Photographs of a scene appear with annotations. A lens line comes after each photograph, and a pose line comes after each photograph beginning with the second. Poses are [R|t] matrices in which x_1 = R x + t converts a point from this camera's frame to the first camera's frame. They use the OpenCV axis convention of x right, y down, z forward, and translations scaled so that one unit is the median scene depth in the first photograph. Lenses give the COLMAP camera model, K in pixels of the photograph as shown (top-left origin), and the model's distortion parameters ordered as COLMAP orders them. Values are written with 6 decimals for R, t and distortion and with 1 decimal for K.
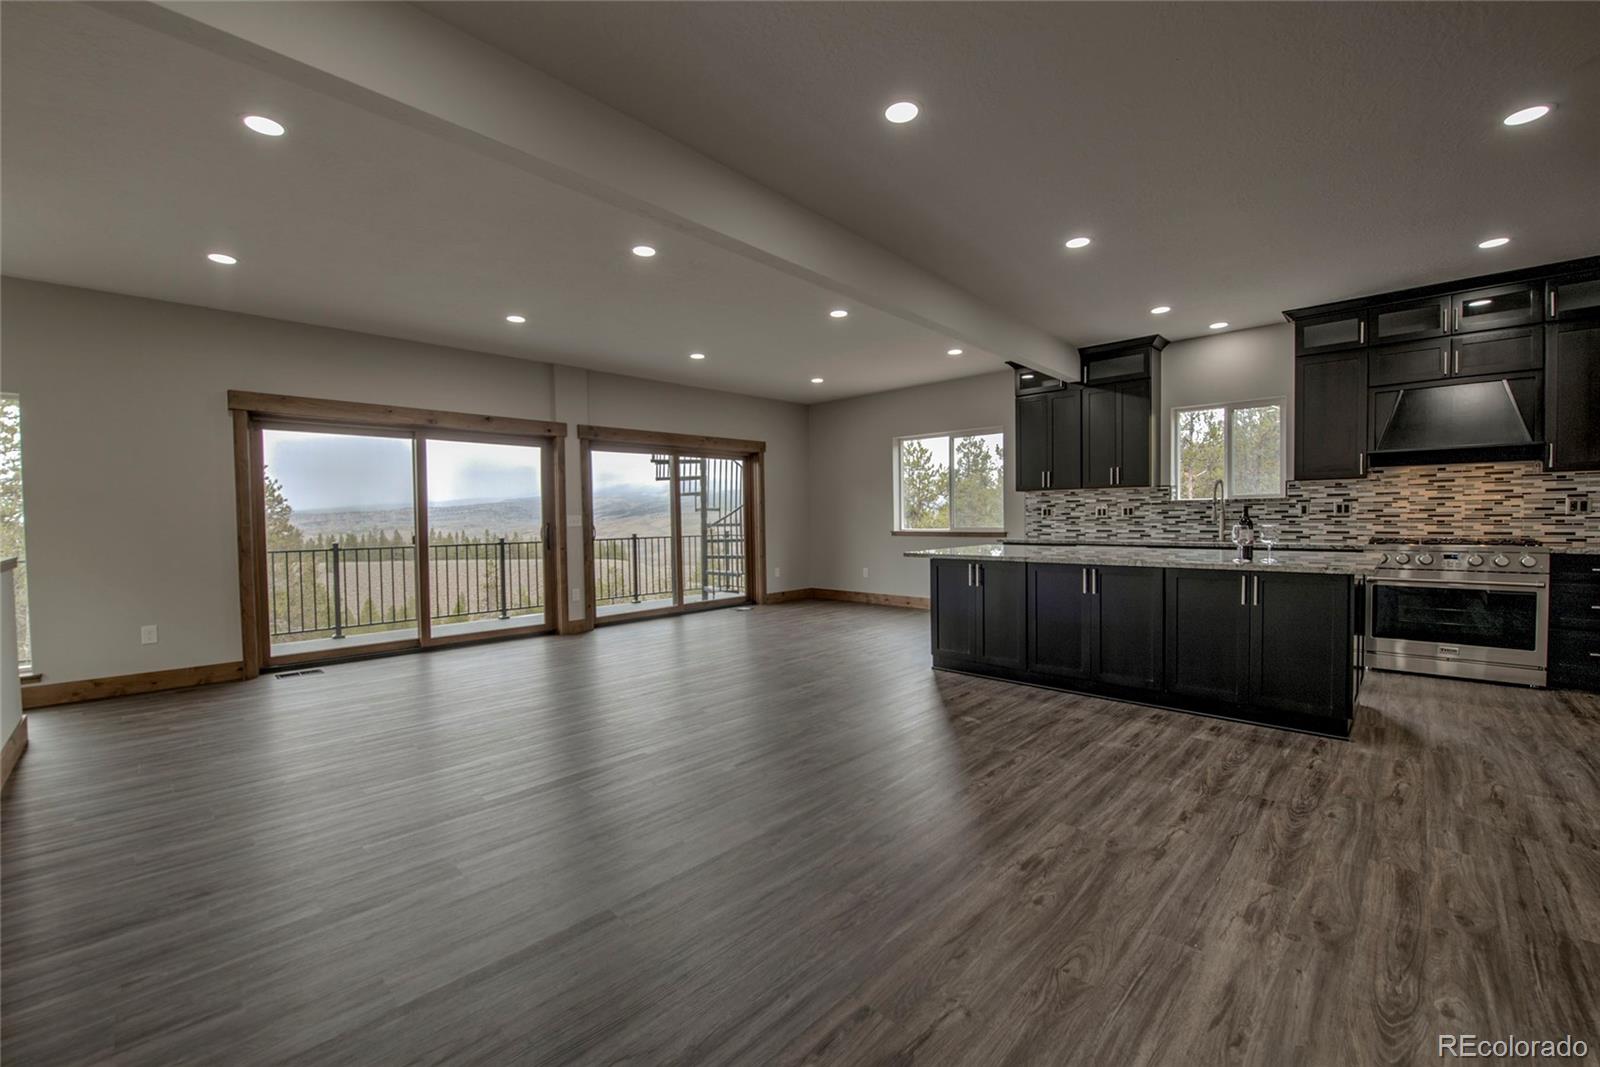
lens RADIAL K [[647.1, 0, 809.5], [0, 647.1, 538.5], [0, 0, 1]] dist [-0.012058, -0.001294]
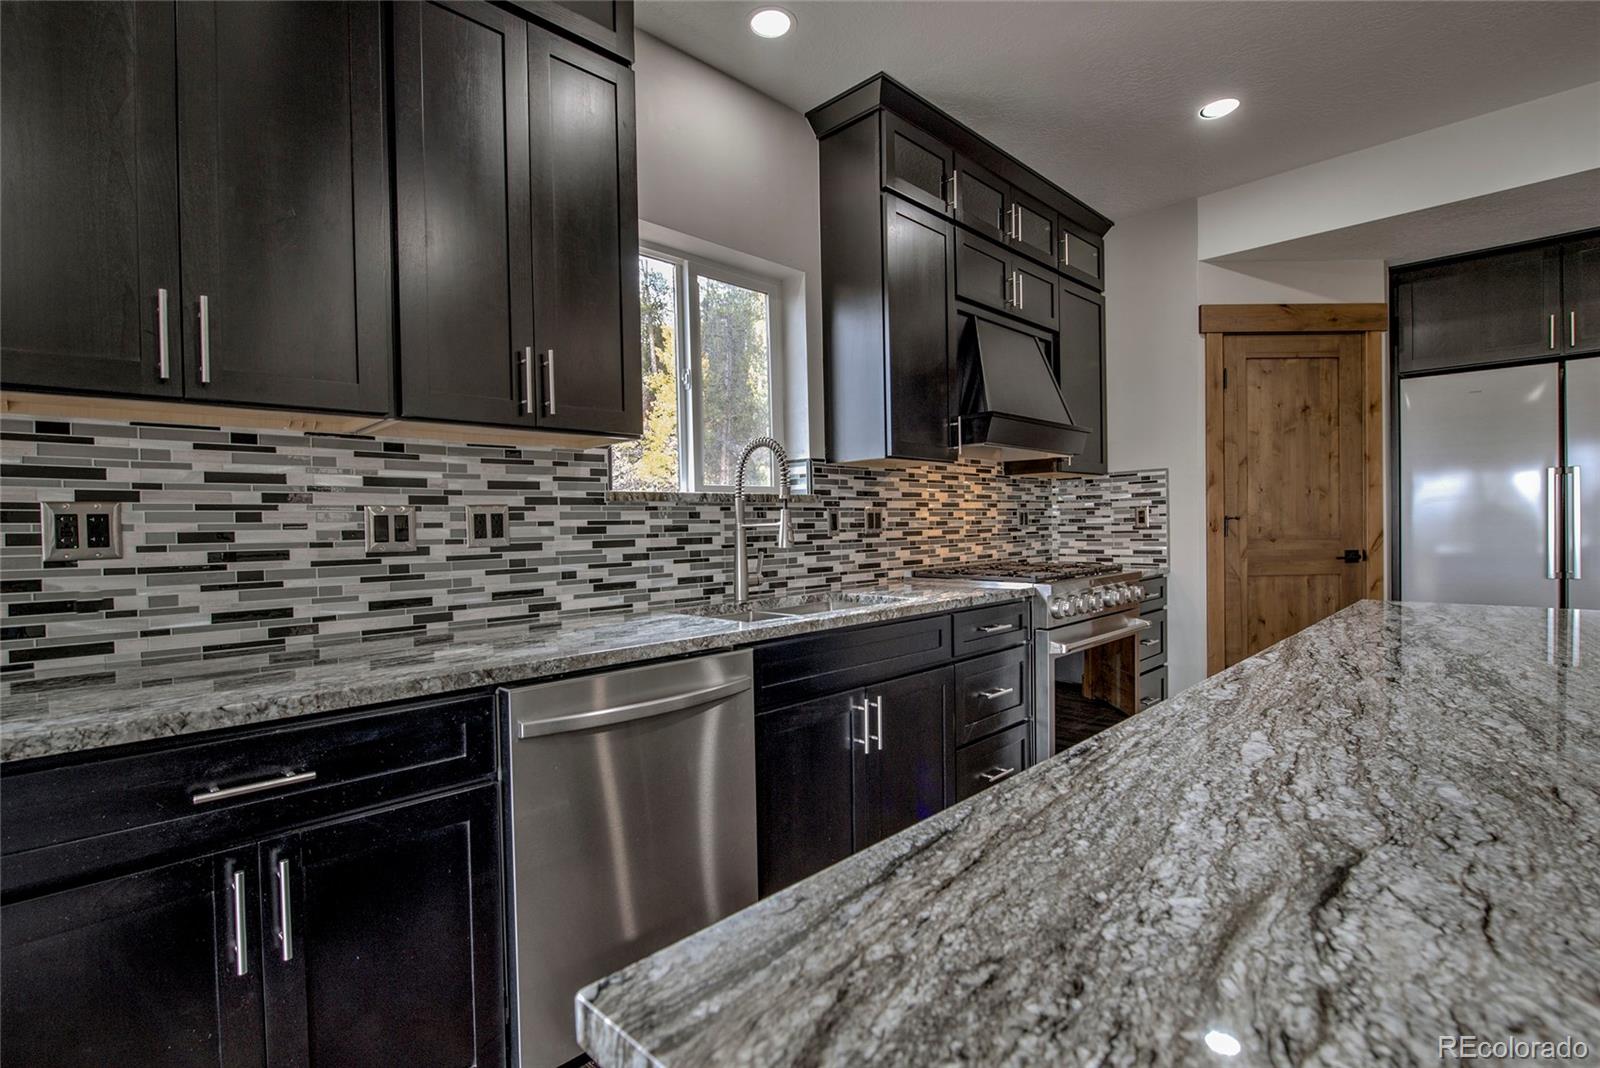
lens RADIAL K [[770.6, 0, 807.4], [0, 770.6, 539.2], [0, 0, 1]] dist [-0.003732, -0.000908]
pose [[0.018618, -0.009010, 0.999786, 0.184368], [0.050059, 0.998714, 0.008068, -0.035123], [-0.998573, 0.049898, 0.019045, 0.942917]]
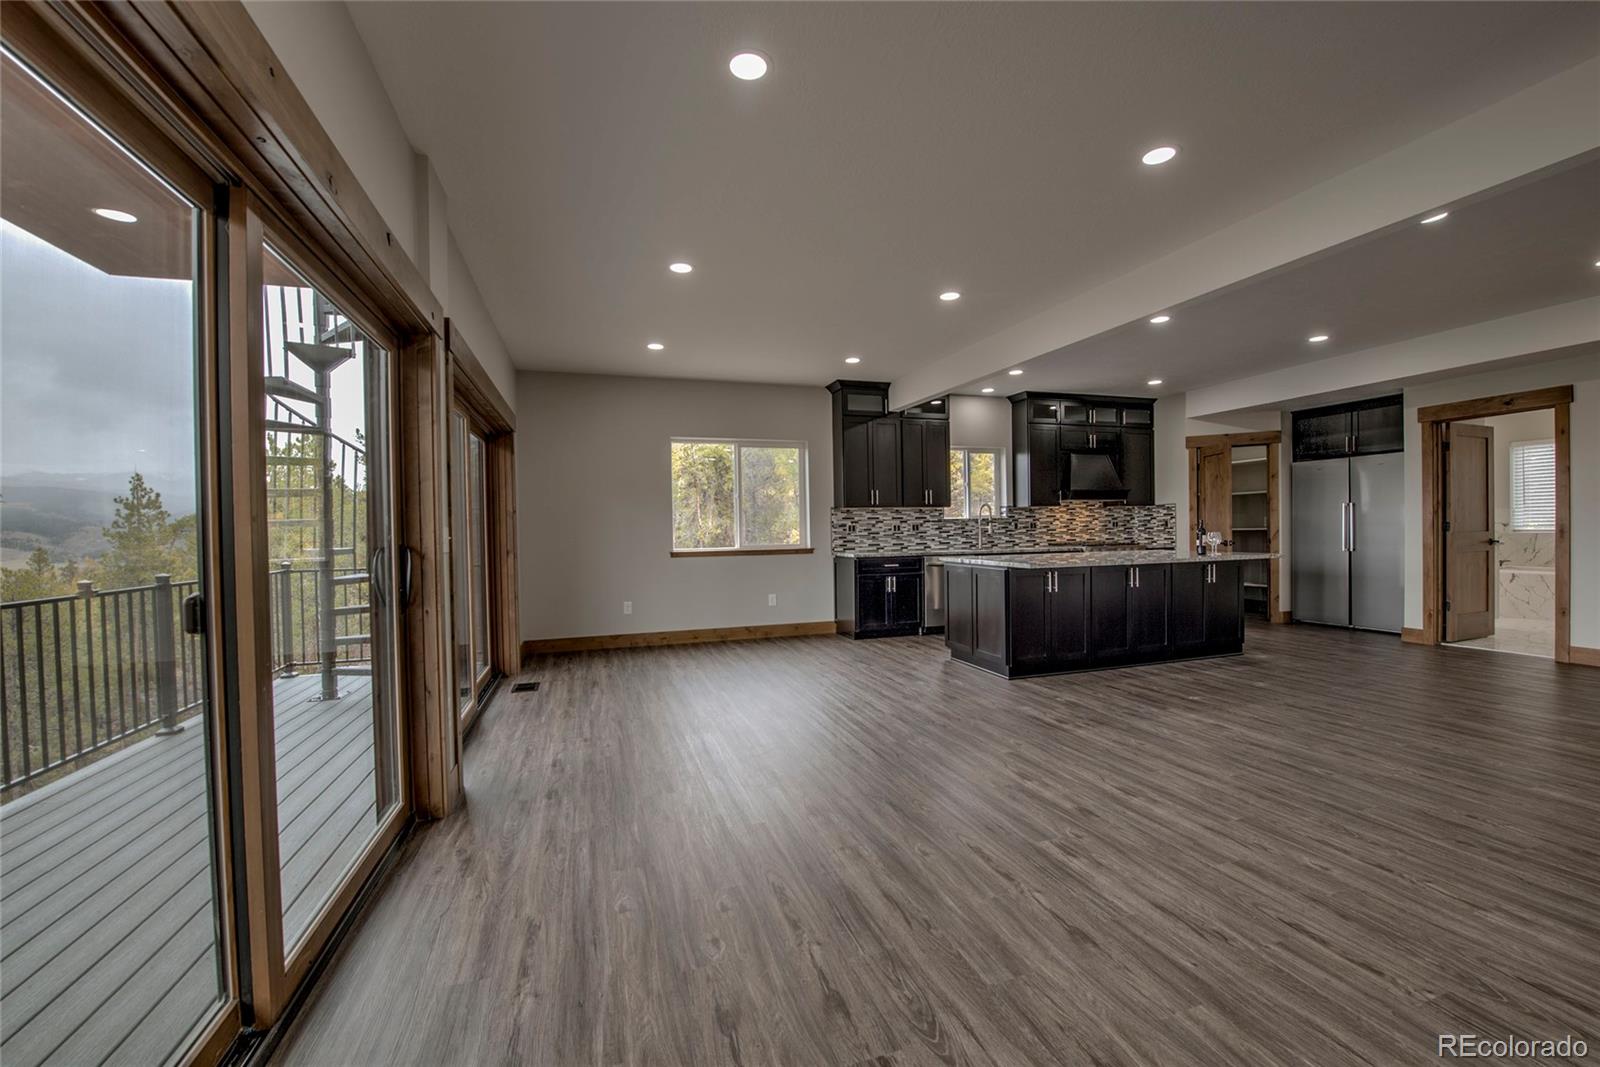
lens RADIAL K [[647.1, 0, 791.6], [0, 647.1, 536.9], [0, 0, 1]] dist [-0.012058, -0.001294]
pose [[0.490551, -0.004707, 0.871400, -0.724243], [0.040665, 0.999020, -0.017496, -0.014333], [-0.870463, 0.044018, 0.490262, 0.674779]]
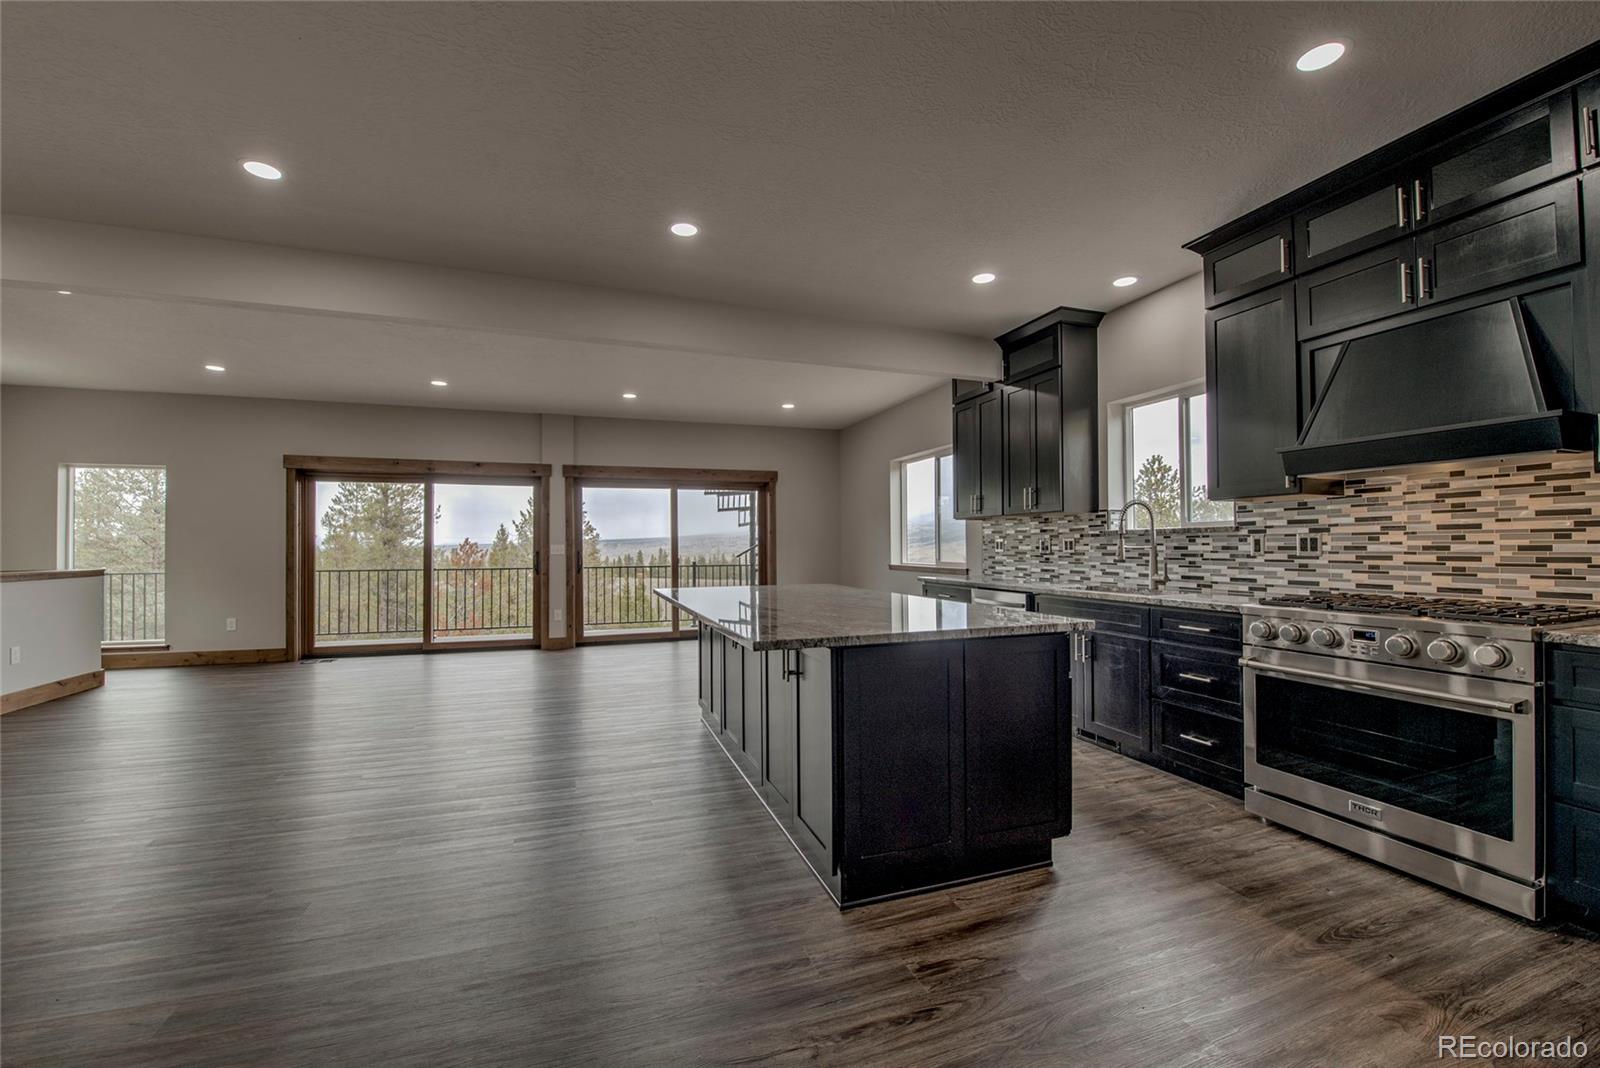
lens RADIAL K [[647.1, 0, 805.7], [0, 647.1, 537.6], [0, 0, 1]] dist [-0.012058, -0.001294]
pose [[0.888890, 0.002489, -0.458114, 0.621300], [-0.022726, 0.998994, -0.038667, -0.016769], [0.457557, 0.044782, 0.888052, 0.220105]]
